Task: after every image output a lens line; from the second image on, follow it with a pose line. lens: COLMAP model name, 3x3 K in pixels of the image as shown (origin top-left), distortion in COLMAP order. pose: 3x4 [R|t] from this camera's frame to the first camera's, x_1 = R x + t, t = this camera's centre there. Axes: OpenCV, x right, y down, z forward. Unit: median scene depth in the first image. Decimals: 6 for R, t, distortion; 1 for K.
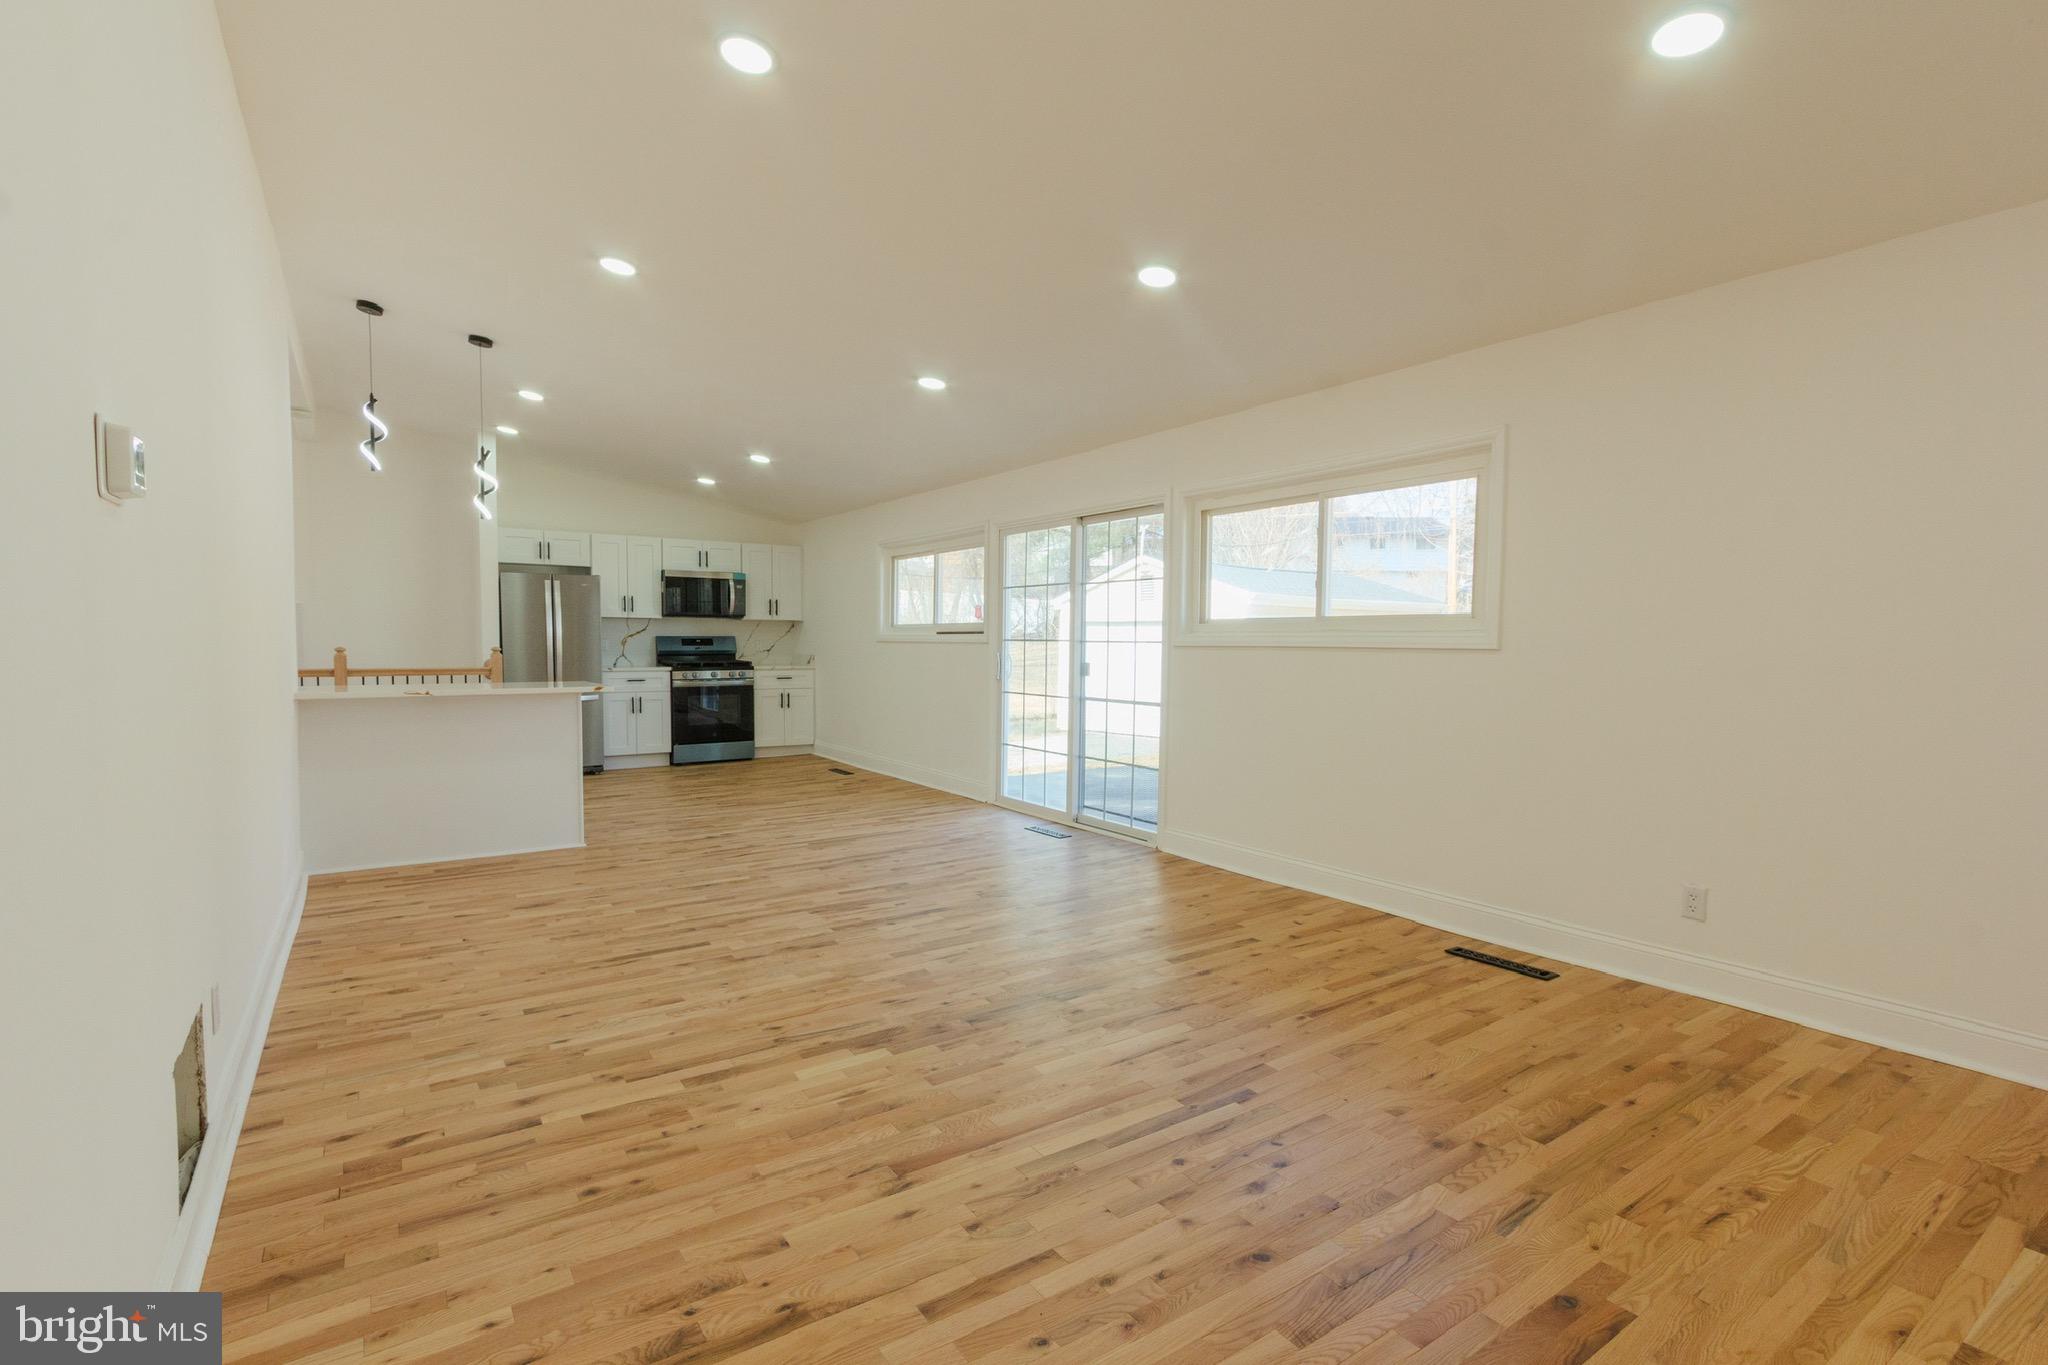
lens RADIAL K [[949.1, 0, 1007.0], [0, 949.1, 672.6], [0, 0, 1]] dist [0.009282, -0.002888]
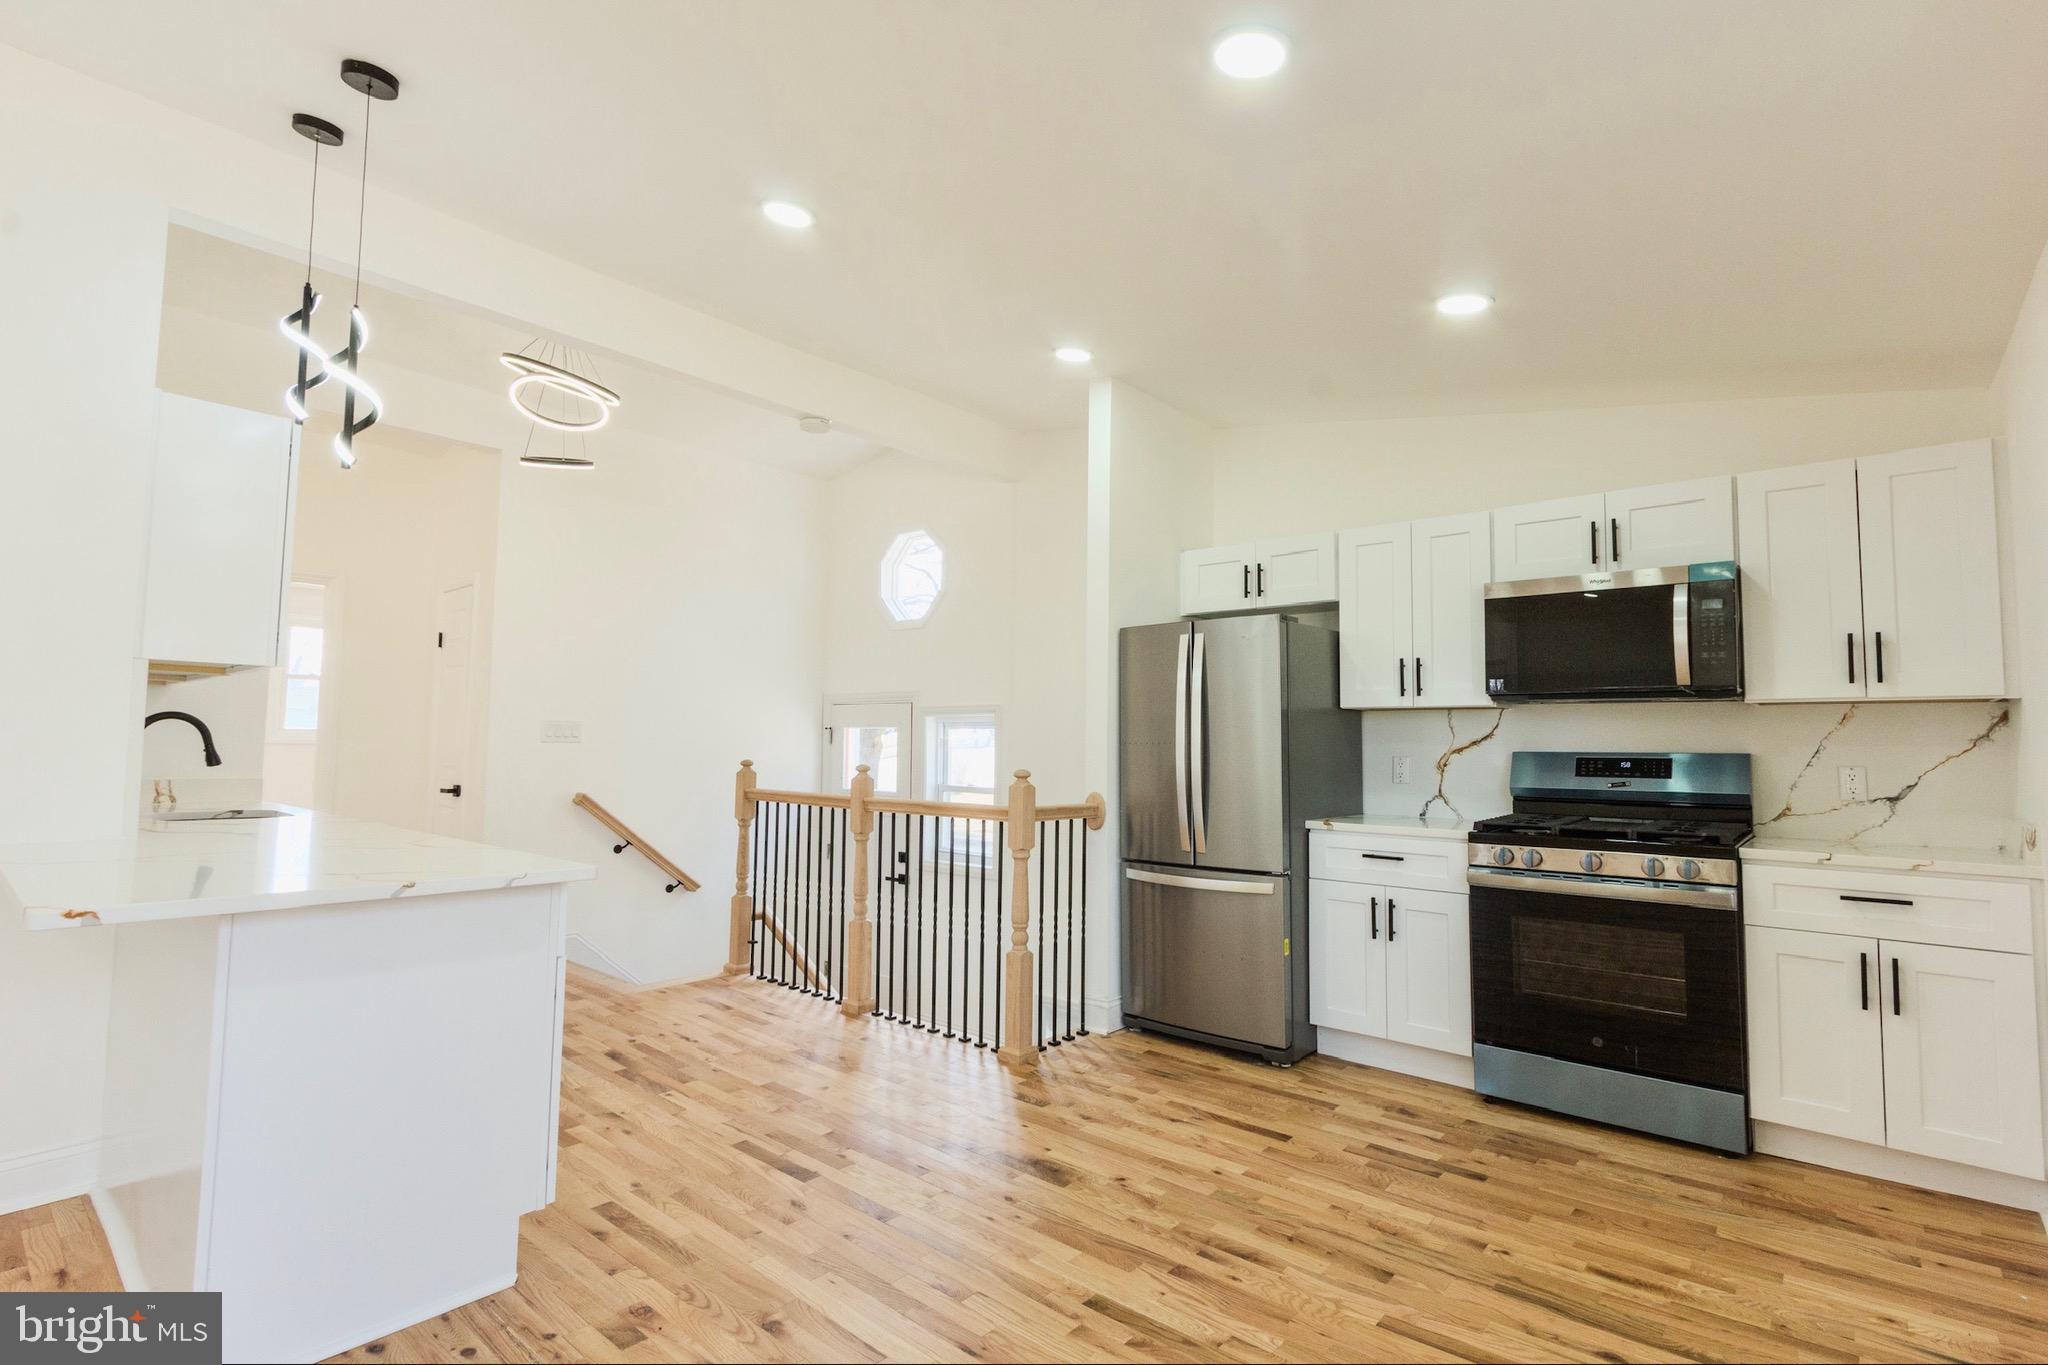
lens RADIAL K [[982.0, 0, 1067.7], [0, 982.0, 666.7], [0, 0, 1]] dist [0.003342, 0.000933]
pose [[0.275905, -0.081315, -0.957739, -0.016650], [-0.044605, 0.994258, -0.097266, -0.030447], [0.960149, 0.069556, 0.270694, 0.857289]]
